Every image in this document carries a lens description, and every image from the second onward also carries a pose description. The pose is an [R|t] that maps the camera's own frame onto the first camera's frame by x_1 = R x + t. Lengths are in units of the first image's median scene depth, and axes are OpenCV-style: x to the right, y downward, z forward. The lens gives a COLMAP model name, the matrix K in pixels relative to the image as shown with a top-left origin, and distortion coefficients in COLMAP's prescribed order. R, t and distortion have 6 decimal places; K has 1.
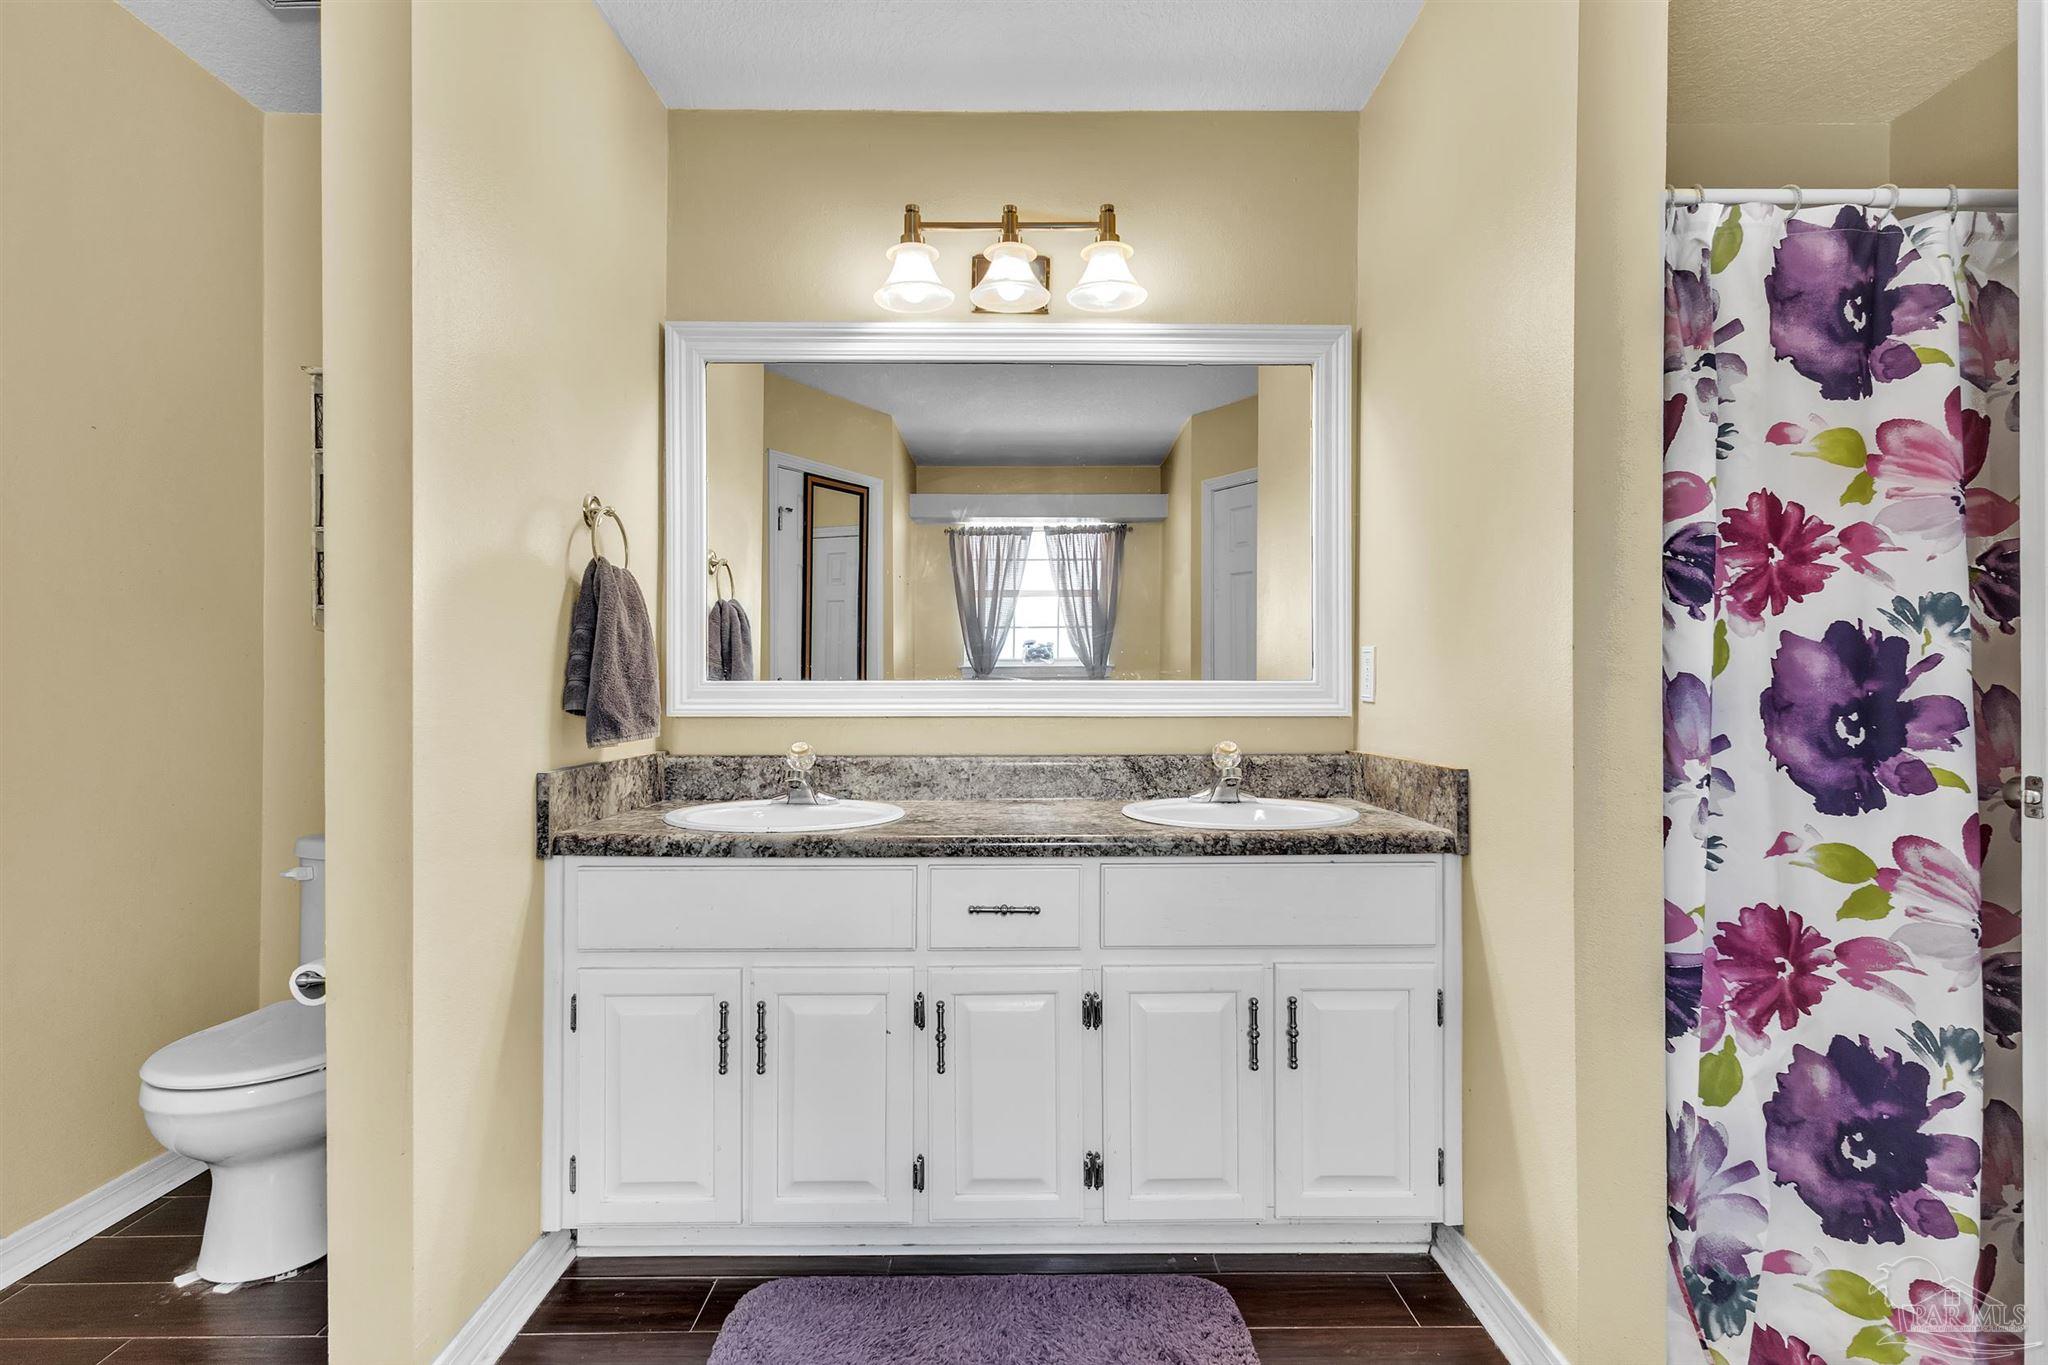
lens RADIAL K [[962.4, 0, 1017.5], [0, 962.4, 693.5], [0, 0, 1]] dist [0.003634, 0.000076]
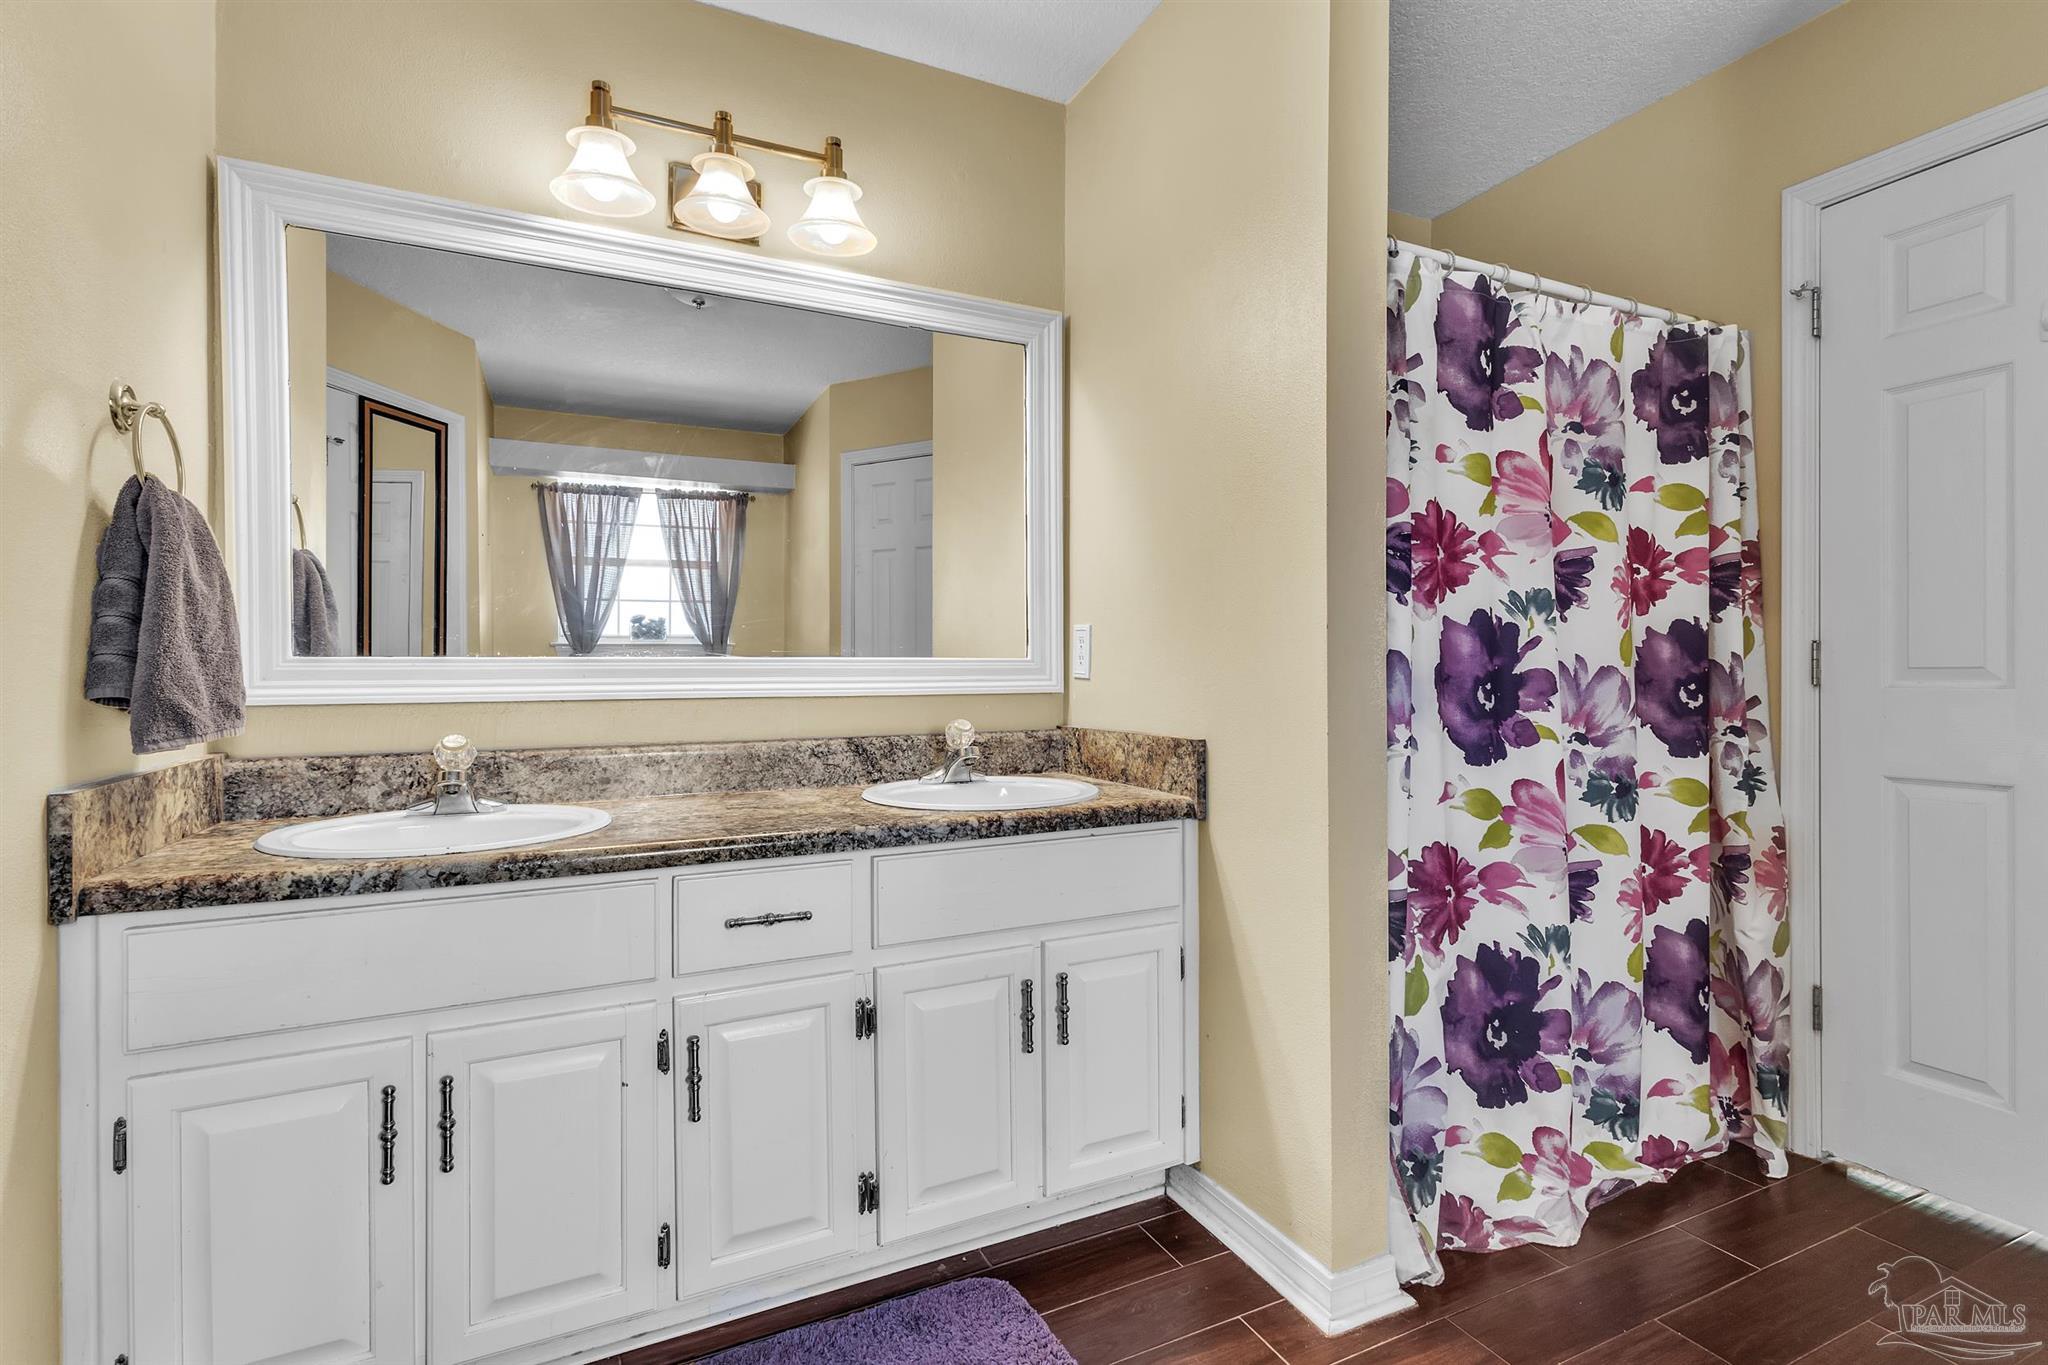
lens RADIAL K [[962.4, 0, 1031.5], [0, 962.4, 680.4], [0, 0, 1]] dist [0.003634, 0.000076]
pose [[0.902493, -0.008048, 0.430629, -0.172160], [0.004796, 0.999951, 0.008635, 0.002176], [-0.430677, -0.005727, 0.902488, 0.113017]]
